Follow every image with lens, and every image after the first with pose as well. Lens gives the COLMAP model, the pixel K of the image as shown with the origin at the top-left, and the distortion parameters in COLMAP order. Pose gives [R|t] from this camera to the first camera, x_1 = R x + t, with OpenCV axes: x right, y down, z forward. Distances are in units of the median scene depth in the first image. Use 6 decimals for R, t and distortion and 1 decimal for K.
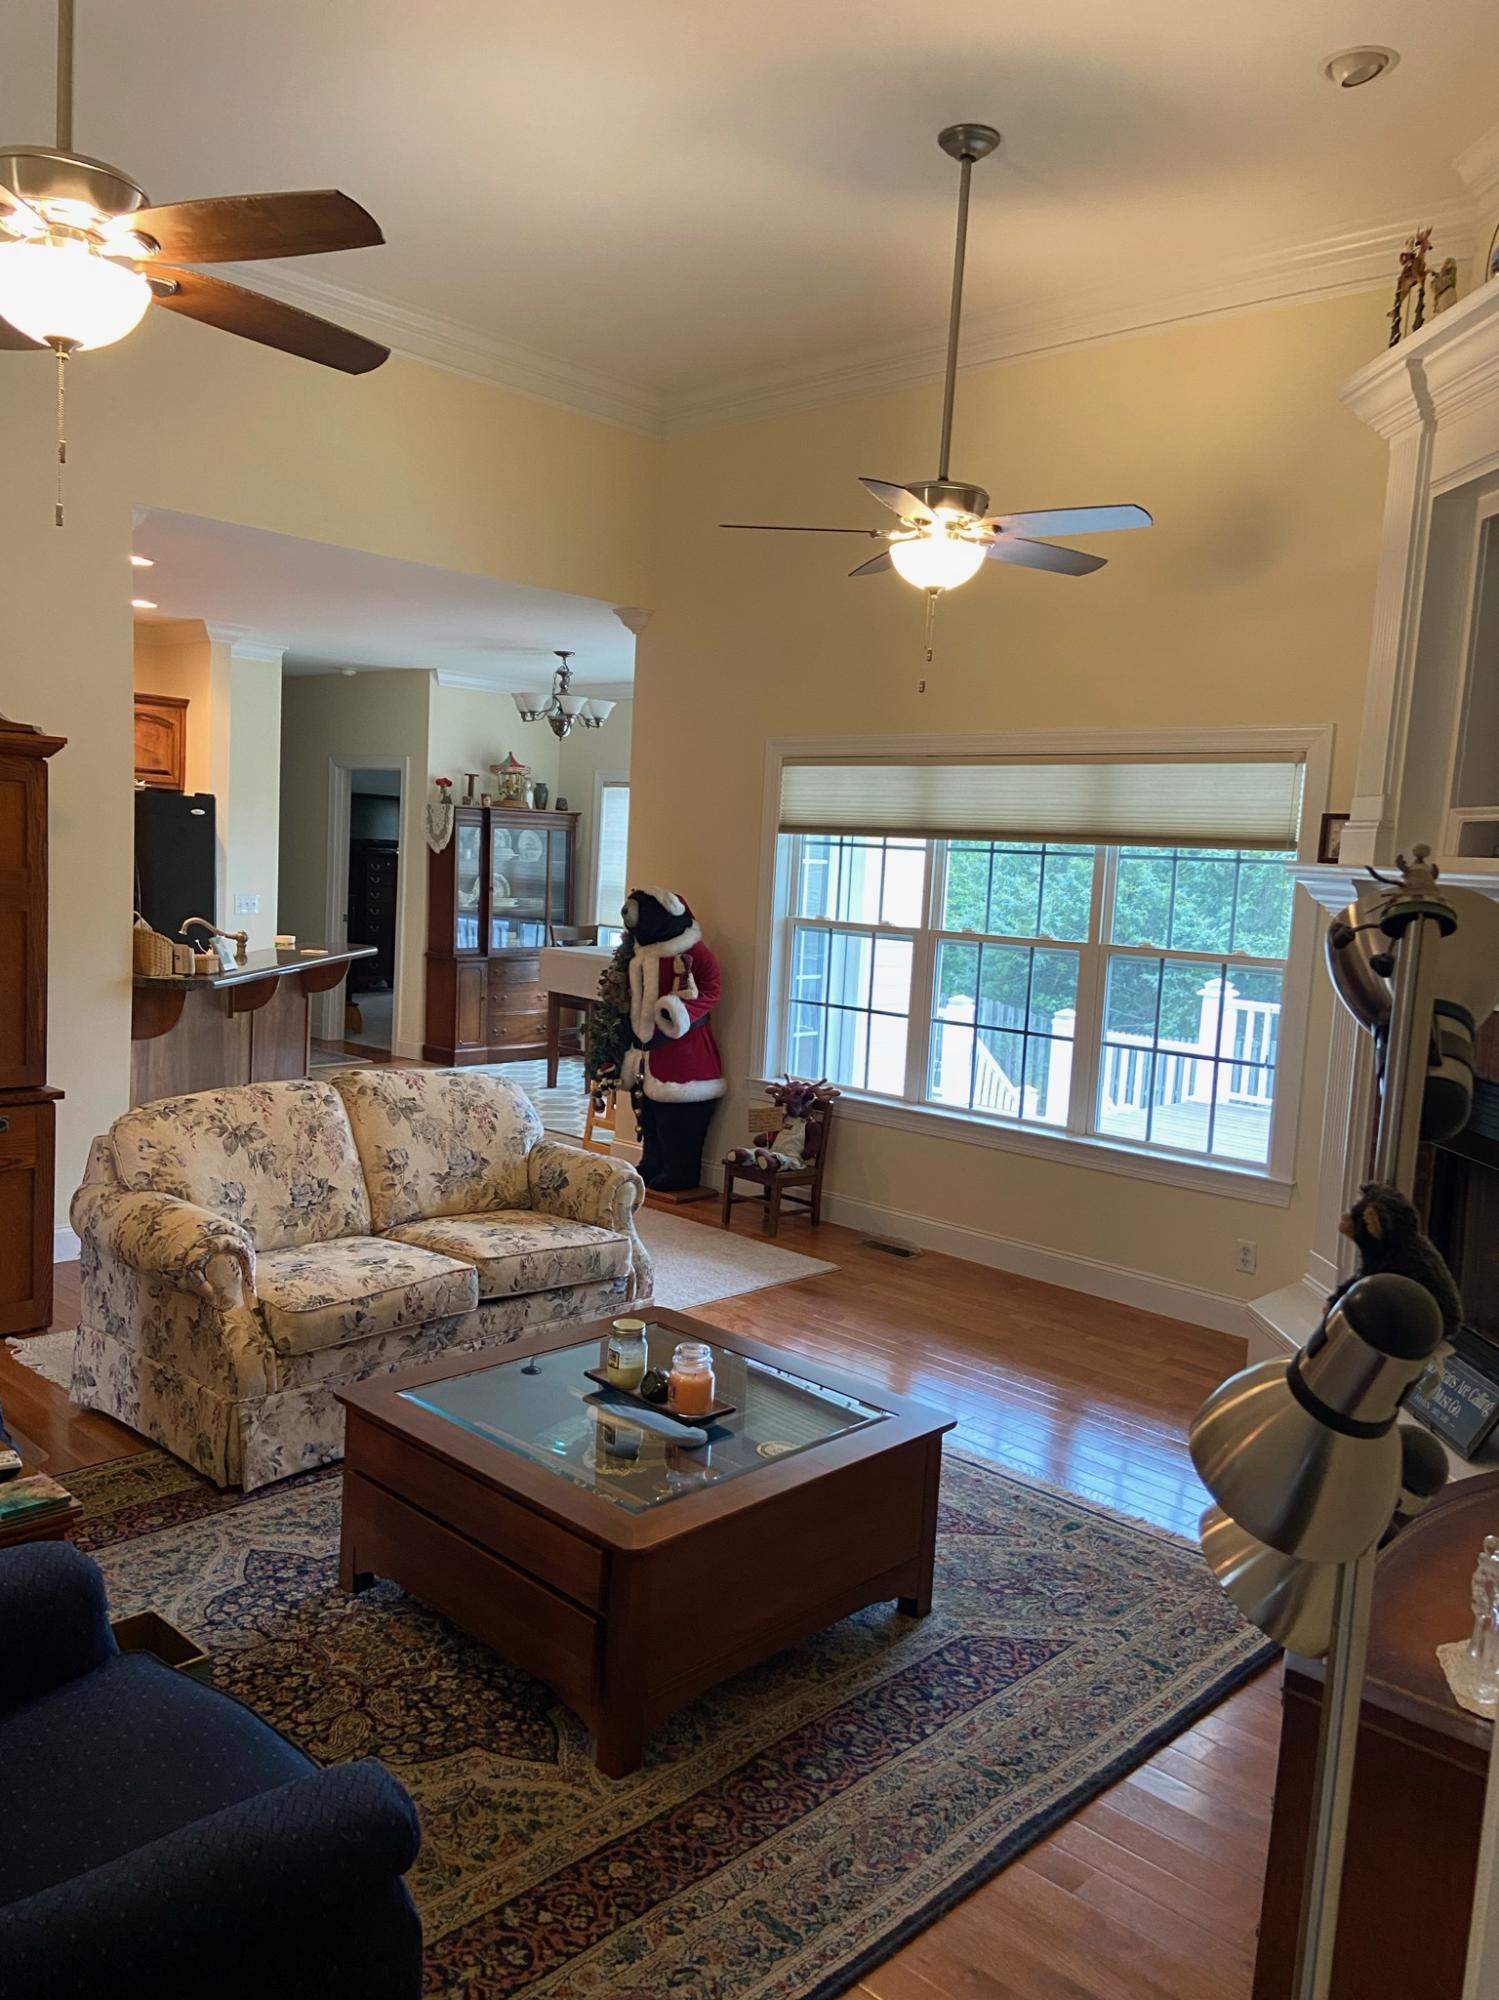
lens RADIAL K [[1503.9, 0, 735.9], [0, 1503.9, 1005.7], [0, 0, 1]] dist [0.111371, -0.128436]
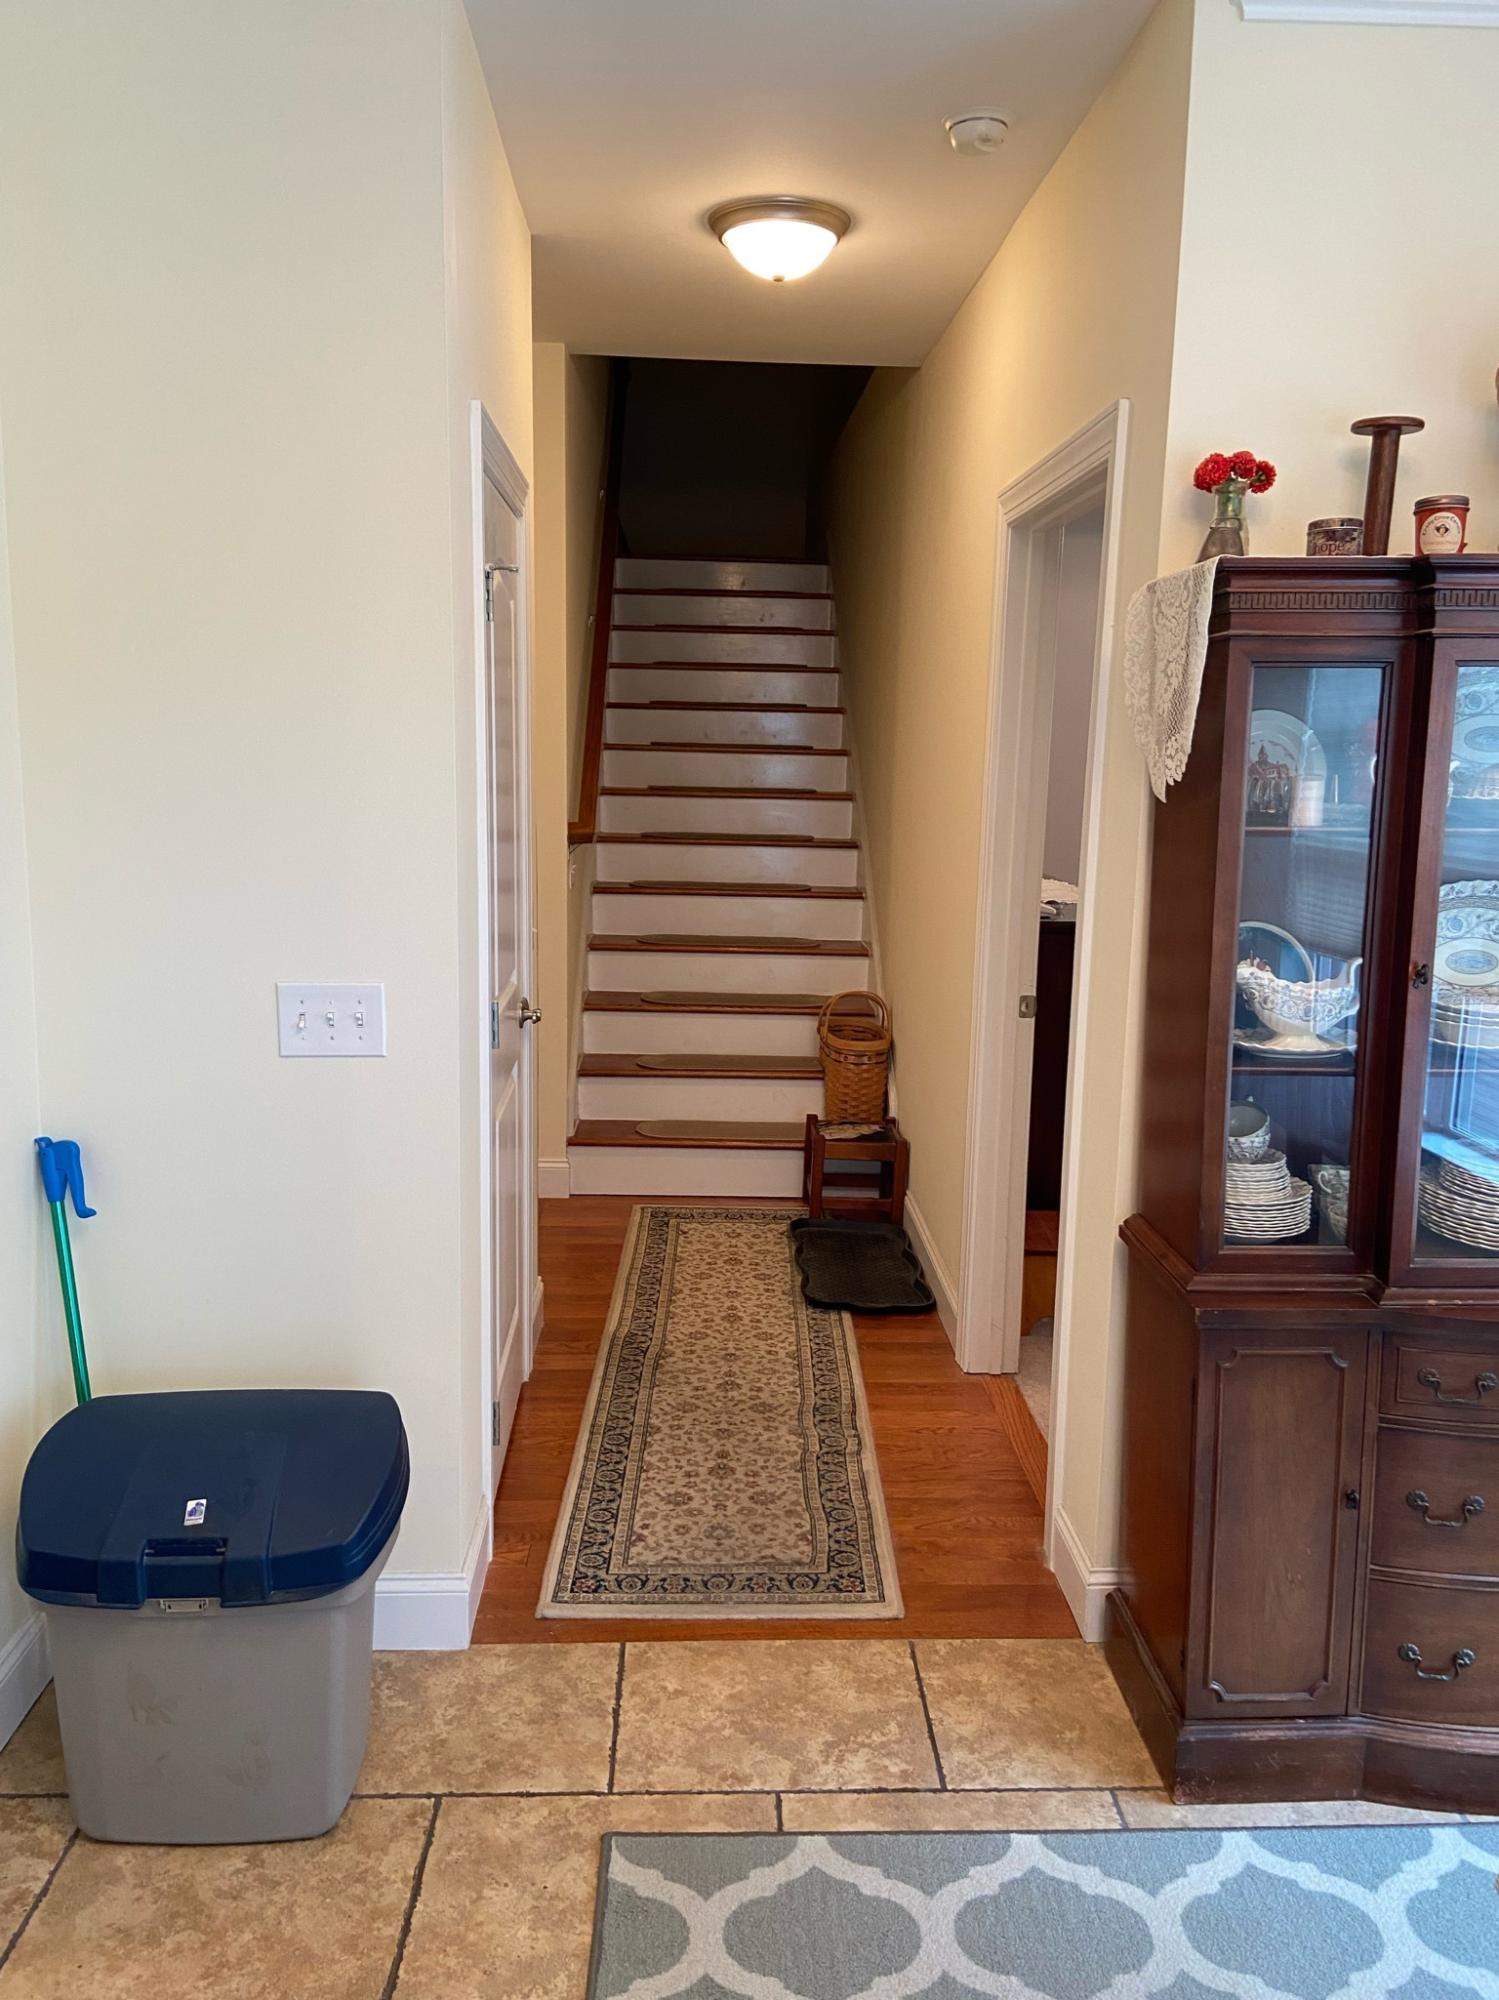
lens RADIAL K [[1503.9, 0, 748.1], [0, 1503.9, 999.8], [0, 0, 1]] dist [0.111371, -0.128436]
pose [[0.725339, 0.073290, -0.684479, -0.207181], [-0.049698, 0.997297, 0.054121, -0.190576], [0.686596, -0.005239, 0.727020, 1.865046]]
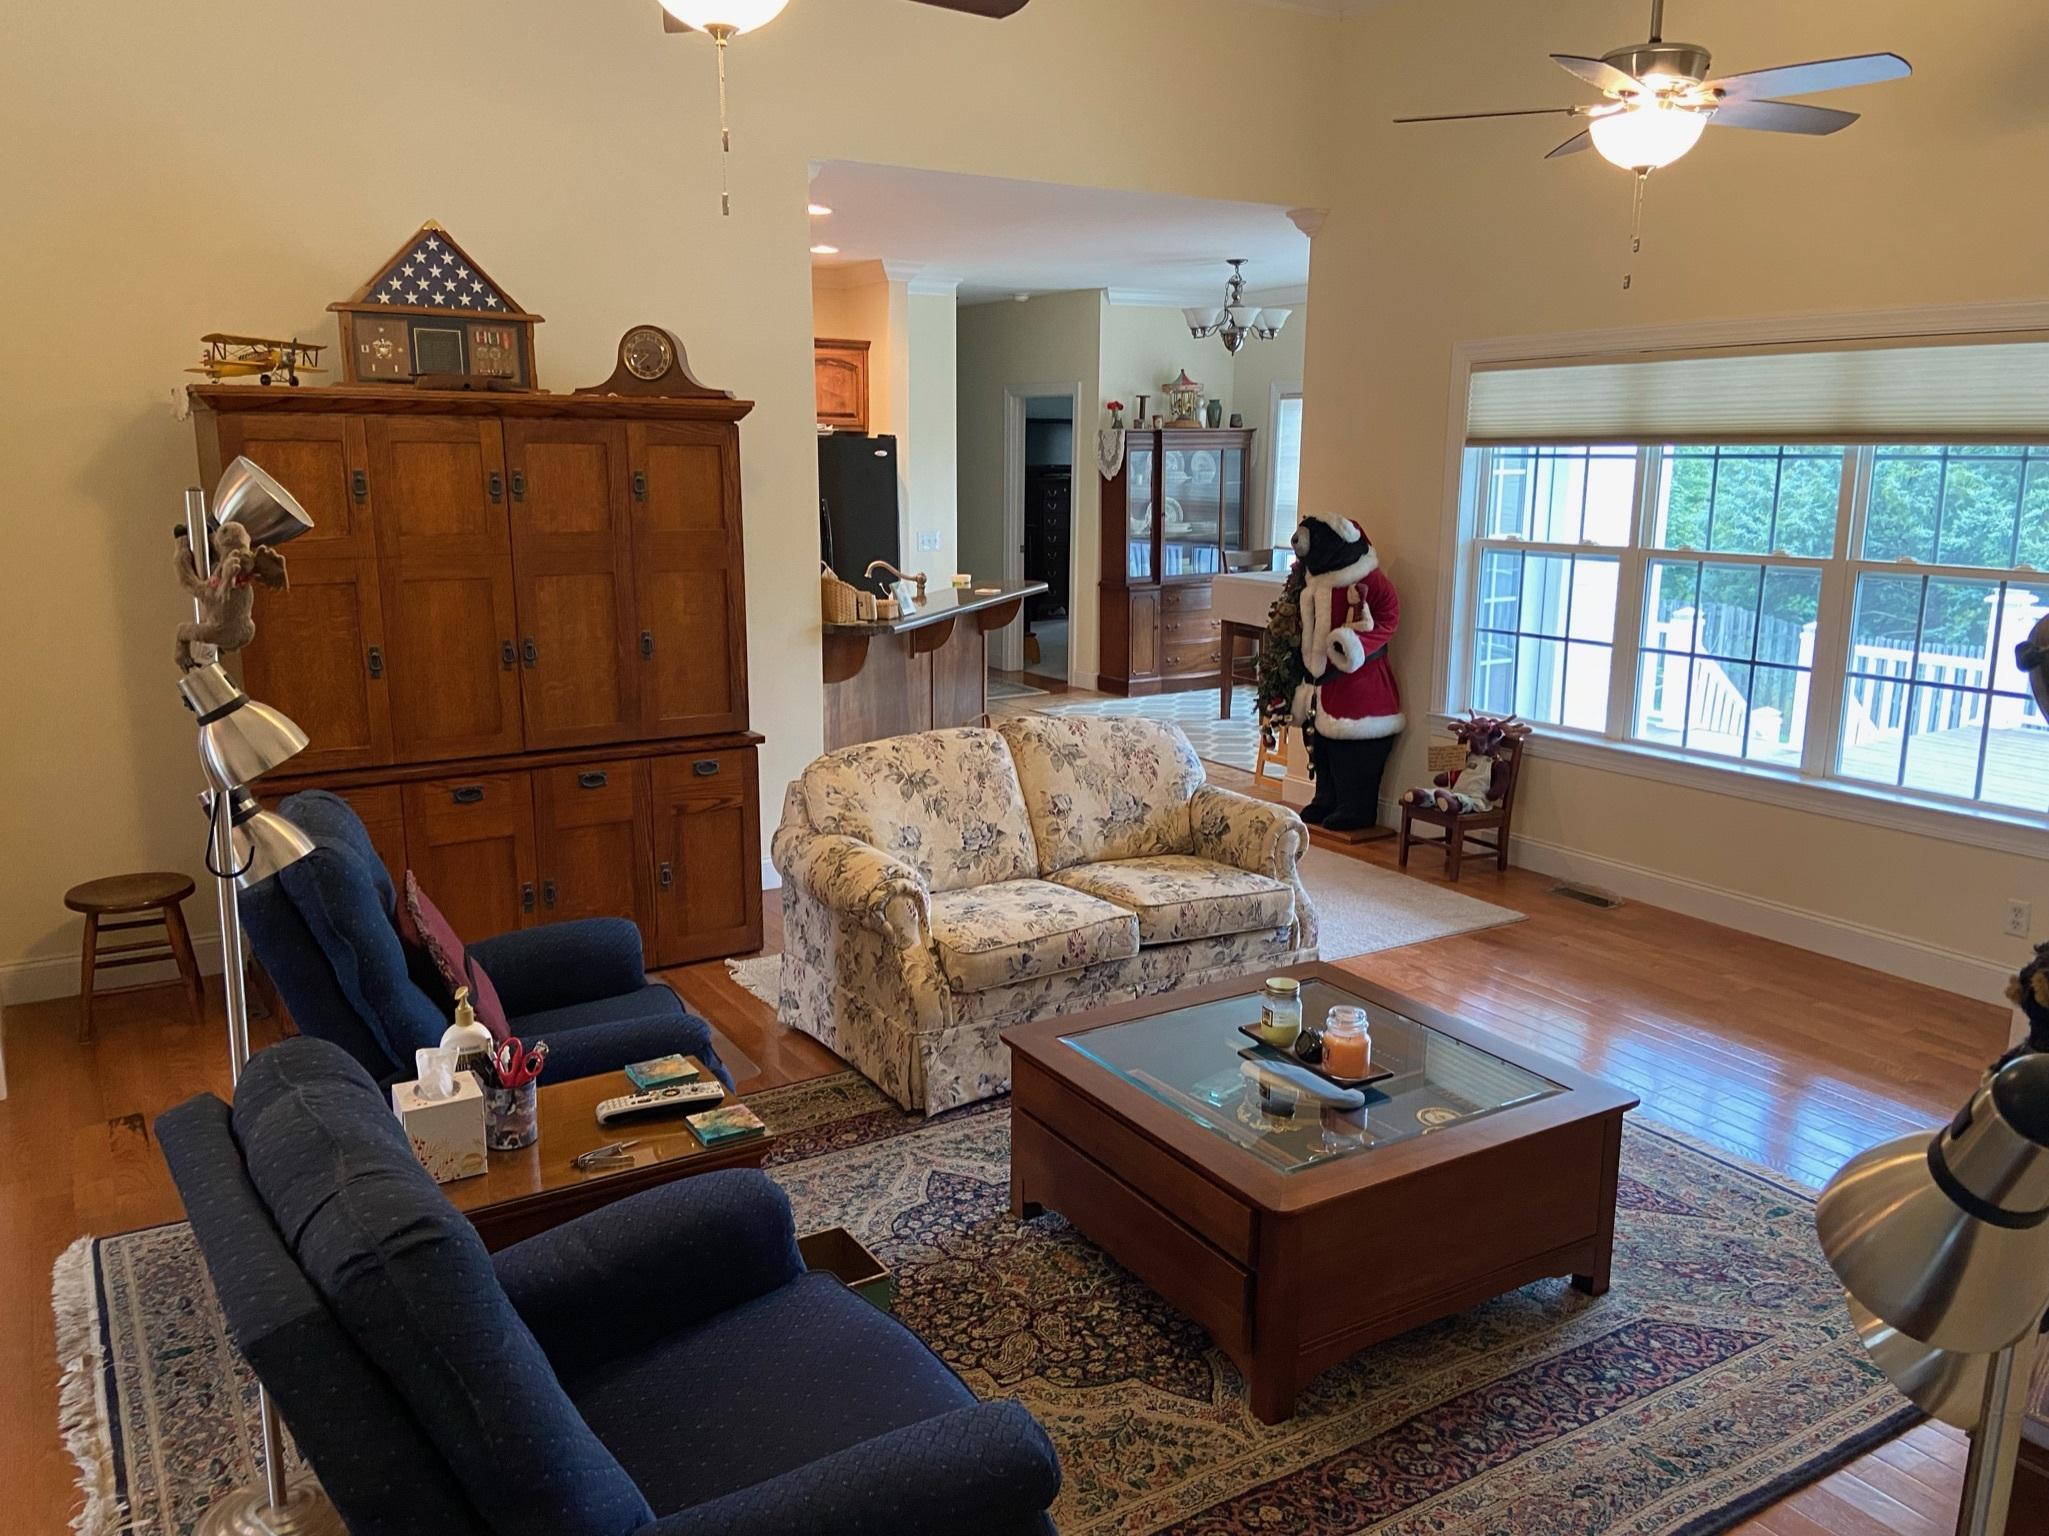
lens RADIAL K [[1540.7, 0, 1031.6], [0, 1540.7, 765.5], [0, 0, 1]] dist [0.111371, -0.128436]
pose [[0.967852, 0.002495, -0.251506, 0.017809], [0.021003, 0.995657, 0.090701, -0.019132], [0.250640, -0.093068, 0.963596, -0.004513]]
